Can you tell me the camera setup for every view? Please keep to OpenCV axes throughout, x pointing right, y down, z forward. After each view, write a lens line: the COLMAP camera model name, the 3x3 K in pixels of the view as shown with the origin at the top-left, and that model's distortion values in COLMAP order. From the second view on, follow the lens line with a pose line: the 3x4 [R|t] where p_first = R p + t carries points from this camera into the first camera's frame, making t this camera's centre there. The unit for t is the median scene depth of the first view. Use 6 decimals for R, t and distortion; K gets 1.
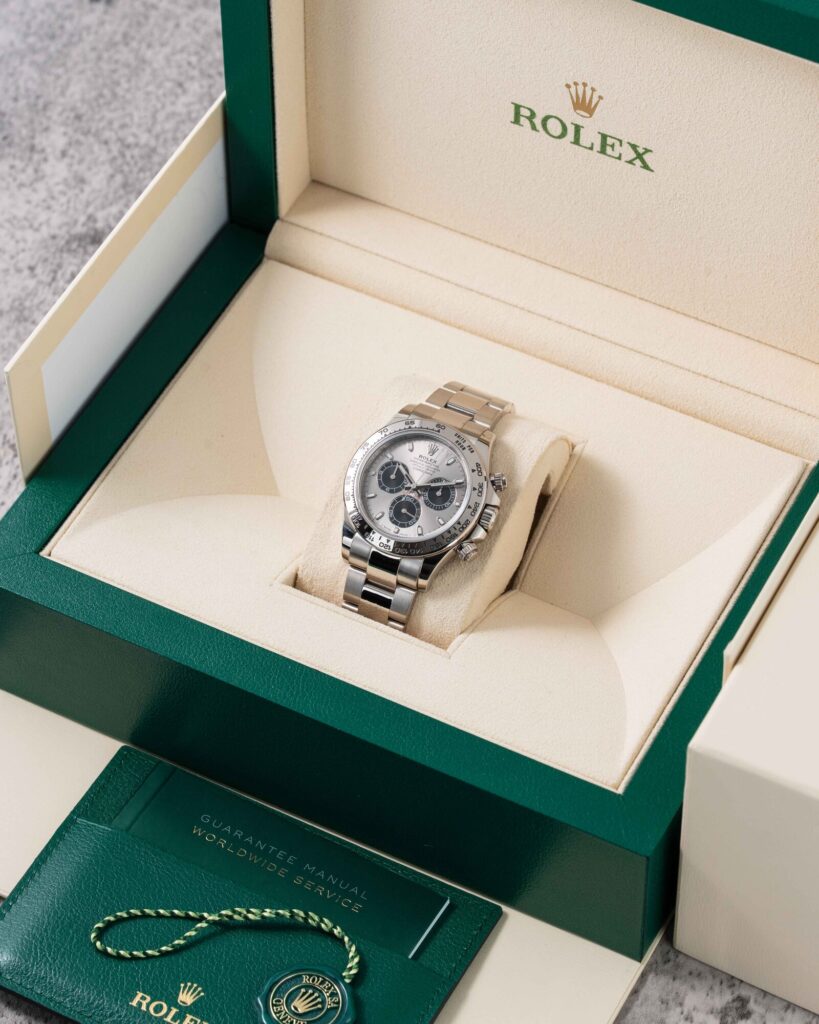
lens RADIAL K [[5804.7, 0, 410.1], [0, 5804.7, 511.7], [0, 0, 1]] dist [0.567949, 0.000000]
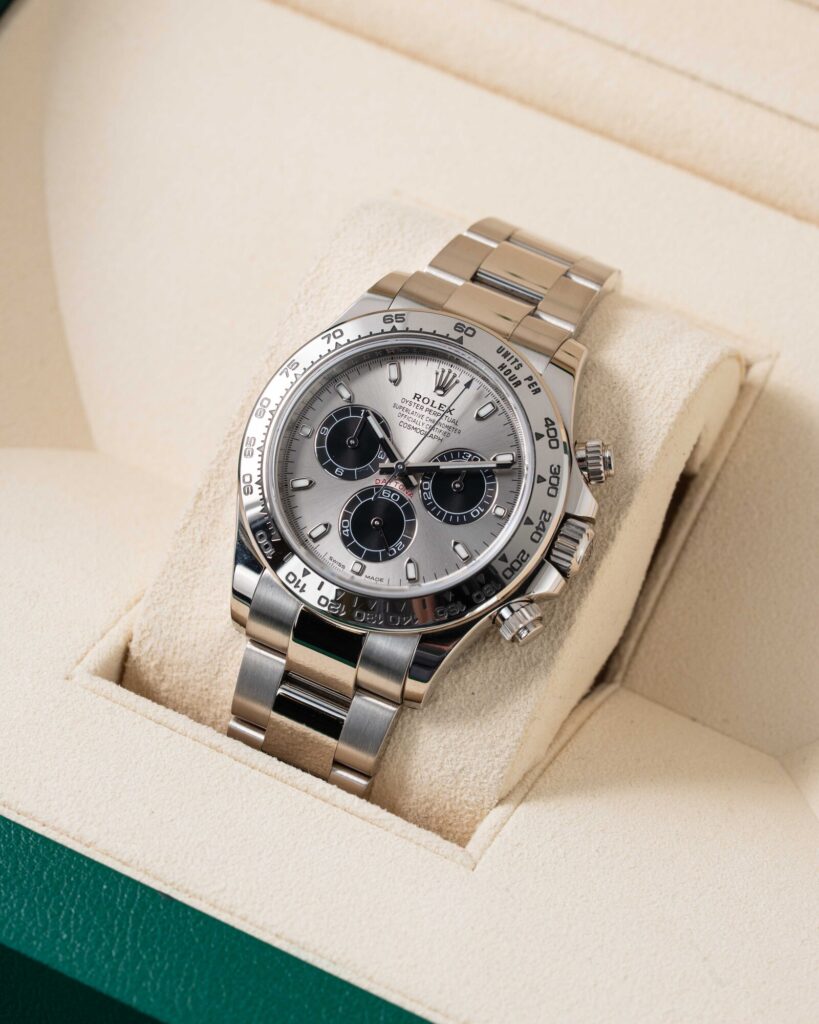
lens RADIAL K [[5804.7, 0, 407.6], [0, 5804.7, 512.9], [0, 0, 1]] dist [0.567949, 0.000000]
pose [[0.999304, 0.025980, 0.026758, -0.010383], [-0.027615, 0.997652, 0.062676, -0.028186], [-0.025067, -0.063371, 0.997675, 0.561169]]
